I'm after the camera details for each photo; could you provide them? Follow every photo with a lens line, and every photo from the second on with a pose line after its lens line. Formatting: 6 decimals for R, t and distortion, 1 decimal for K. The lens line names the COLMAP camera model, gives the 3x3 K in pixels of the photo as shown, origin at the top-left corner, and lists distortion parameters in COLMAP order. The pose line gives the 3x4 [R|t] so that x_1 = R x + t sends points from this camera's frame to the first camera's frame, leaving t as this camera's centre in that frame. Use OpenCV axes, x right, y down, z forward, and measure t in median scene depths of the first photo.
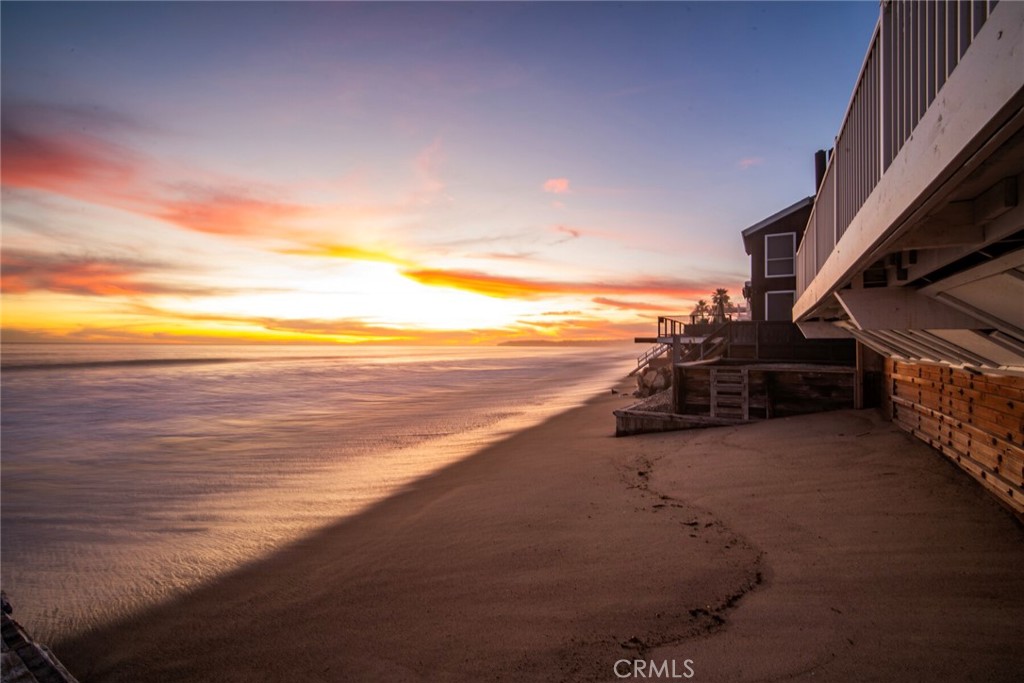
lens RADIAL K [[446.9, 0, 511.4], [0, 446.9, 342.0], [0, 0, 1]] dist [-0.015084, 0.004887]
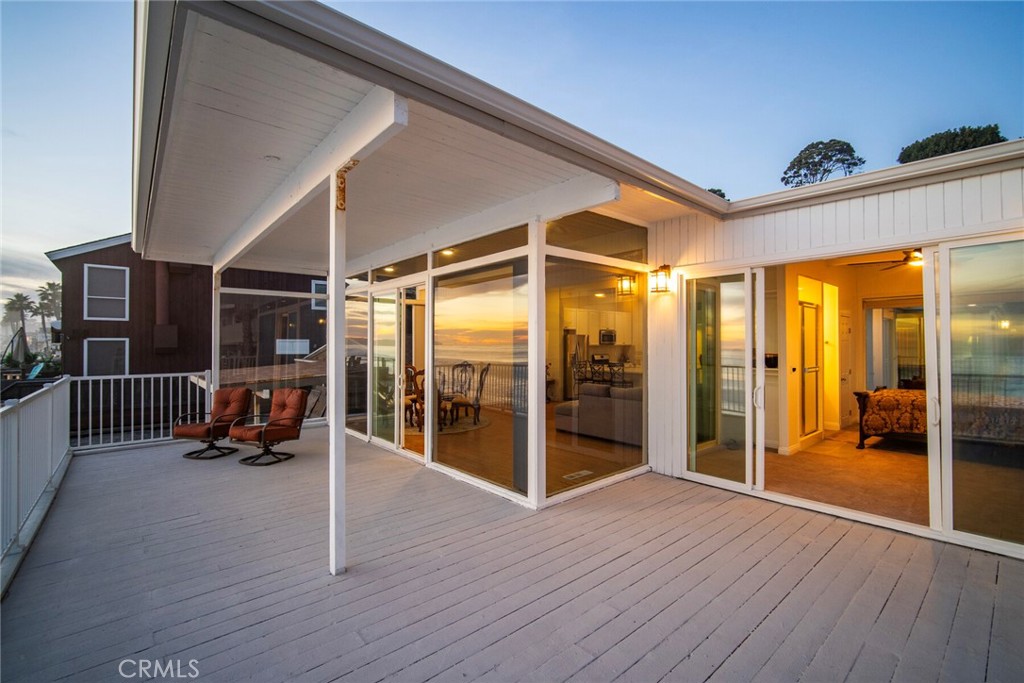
lens RADIAL K [[446.9, 0, 510.4], [0, 446.9, 338.0], [0, 0, 1]] dist [-0.015084, 0.004887]
pose [[0.335627, 0.004891, 0.941982, 0.190055], [-0.003642, 0.999986, -0.003895, -0.209275], [-0.941988, -0.002123, 0.335640, 0.108617]]
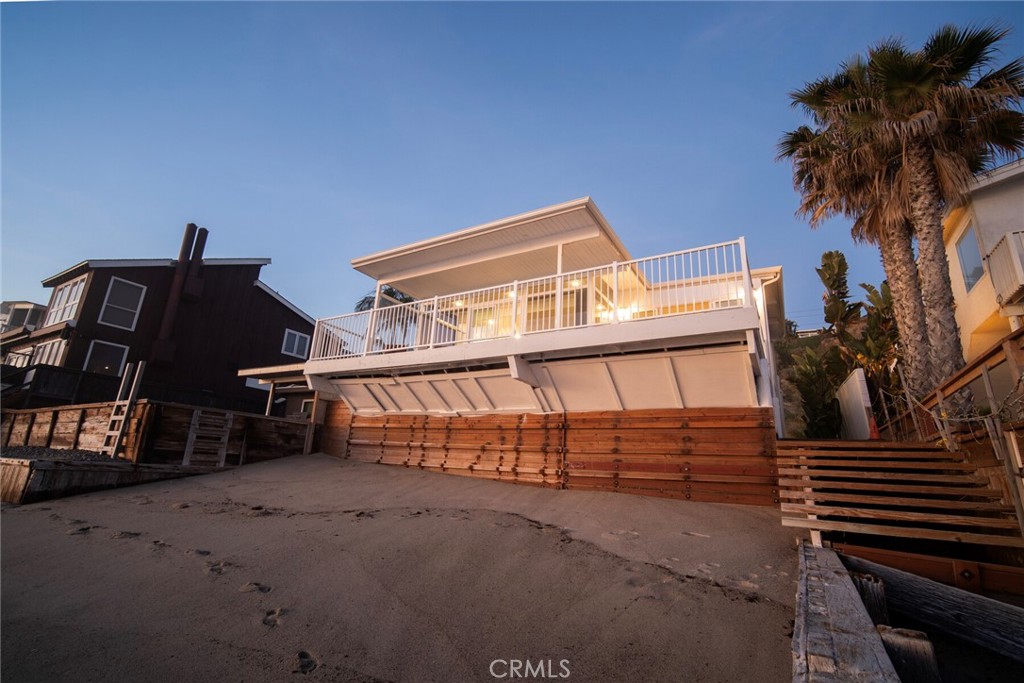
lens RADIAL K [[460.3, 0, 511.3], [0, 460.3, 341.8], [0, 0, 1]] dist [-0.016169, 0.005108]
pose [[0.020851, 0.267046, 0.963458, -0.436656], [-0.062917, 0.962108, -0.265310, 0.129642], [-0.997801, -0.055086, 0.036863, 0.341449]]
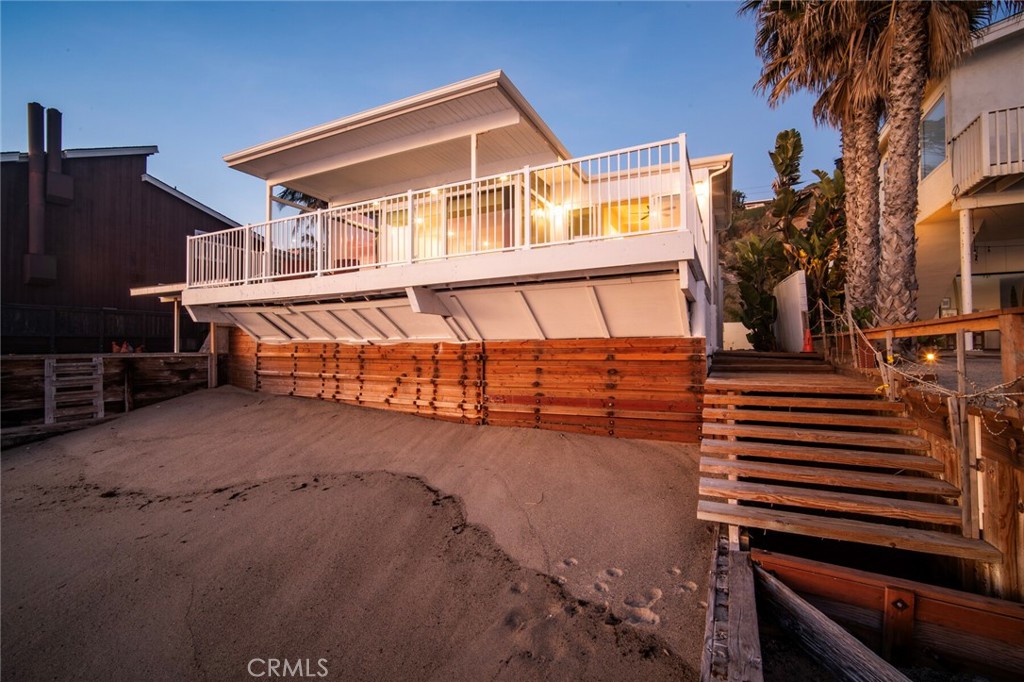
lens RADIAL K [[446.9, 0, 512.5], [0, 446.9, 340.6], [0, 0, 1]] dist [-0.015084, 0.004887]
pose [[-0.061148, 0.006319, 0.998109, -0.323148], [-0.004187, 0.999970, -0.006588, 0.031151], [-0.998120, -0.004582, -0.061120, 0.266696]]
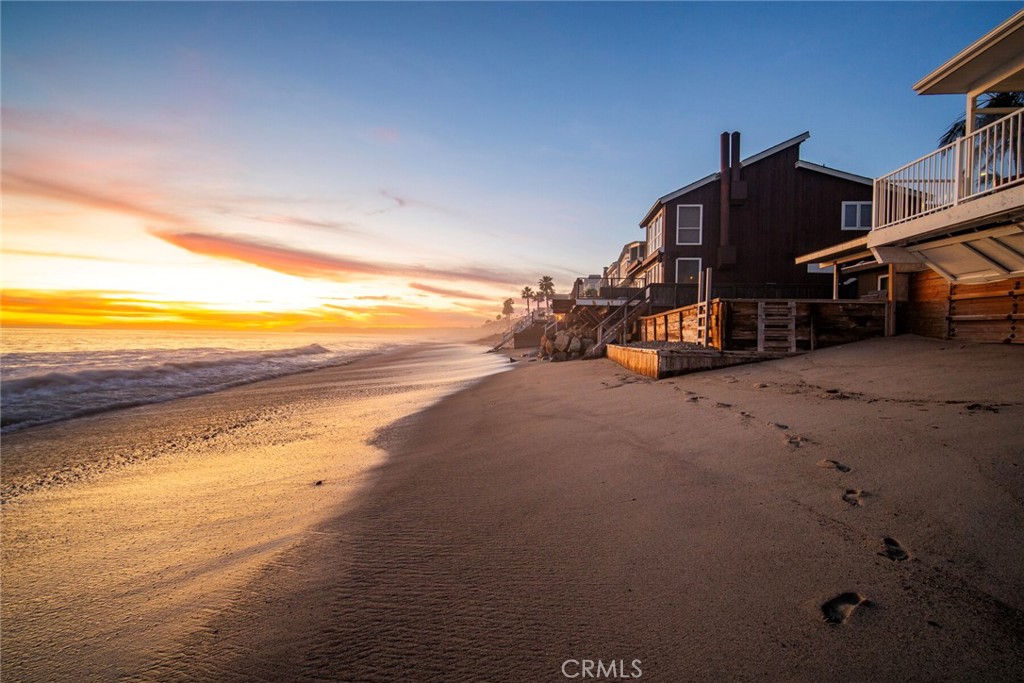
lens RADIAL K [[446.9, 0, 509.1], [0, 446.9, 341.1], [0, 0, 1]] dist [-0.015084, 0.004887]
pose [[0.914750, 0.005012, 0.403989, -0.426058], [-0.015112, 0.999648, 0.021816, 0.129524], [-0.403738, -0.026061, 0.914504, 0.326994]]
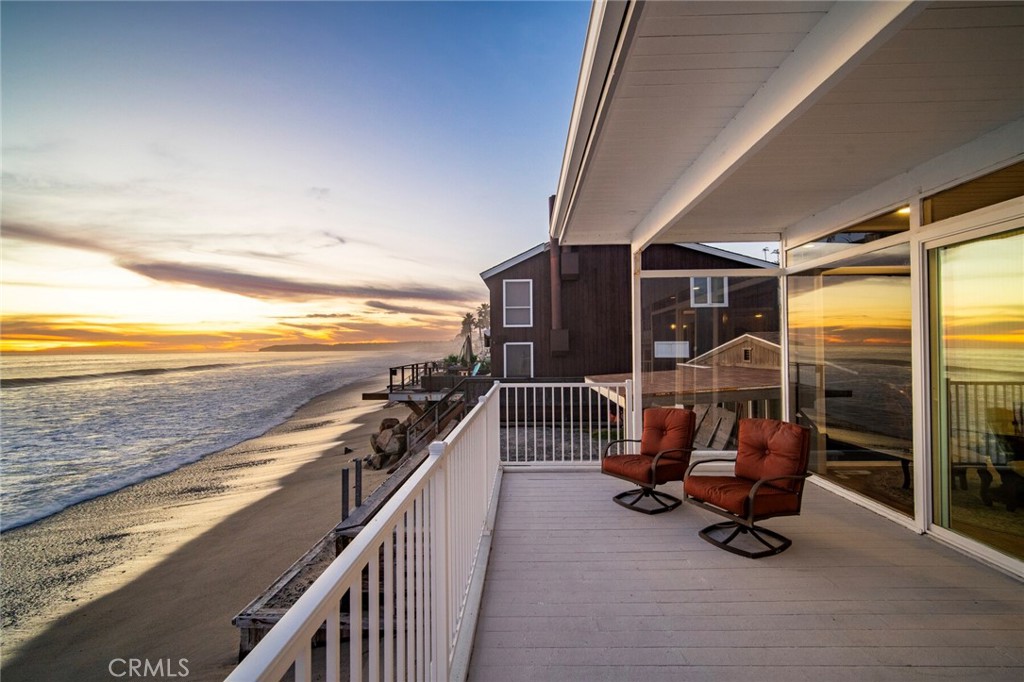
lens RADIAL K [[446.9, 0, 511.5], [0, 446.9, 342.2], [0, 0, 1]] dist [-0.015084, 0.004887]
pose [[0.884718, -0.007527, 0.466066, 0.304084], [0.010342, 0.999940, -0.003482, -0.205279], [-0.466012, 0.007901, 0.884743, 0.361246]]
